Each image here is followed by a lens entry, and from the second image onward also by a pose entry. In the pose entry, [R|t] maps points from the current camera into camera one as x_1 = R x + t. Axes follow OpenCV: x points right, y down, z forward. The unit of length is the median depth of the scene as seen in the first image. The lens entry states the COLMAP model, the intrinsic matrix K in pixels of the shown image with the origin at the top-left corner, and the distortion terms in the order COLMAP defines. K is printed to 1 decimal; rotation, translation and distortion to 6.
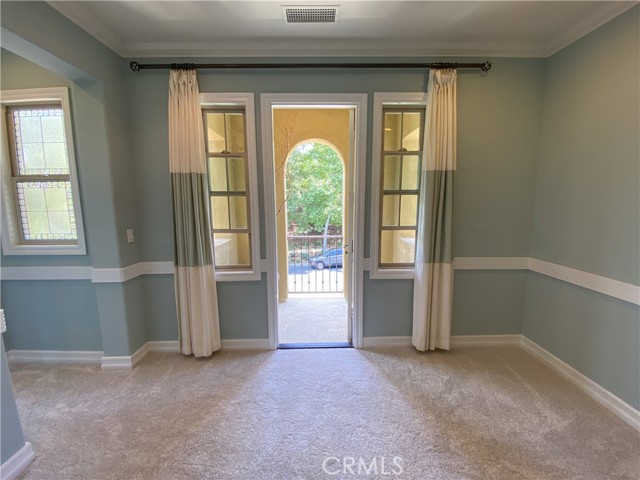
lens RADIAL K [[254.3, 0, 320.0], [0, 254.3, 240.0], [0, 0, 1]] dist [0.016338, -0.018168]
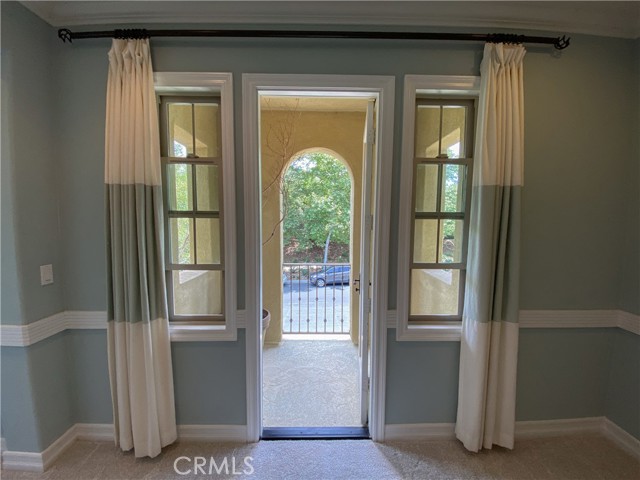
lens RADIAL K [[254.3, 0, 320.0], [0, 254.3, 240.0], [0, 0, 1]] dist [0.016338, -0.018168]
pose [[0.999893, 0.014052, -0.004093, -0.009836], [-0.014285, 0.997851, -0.063941, -0.070912], [0.003186, 0.063993, 0.997945, 0.299958]]
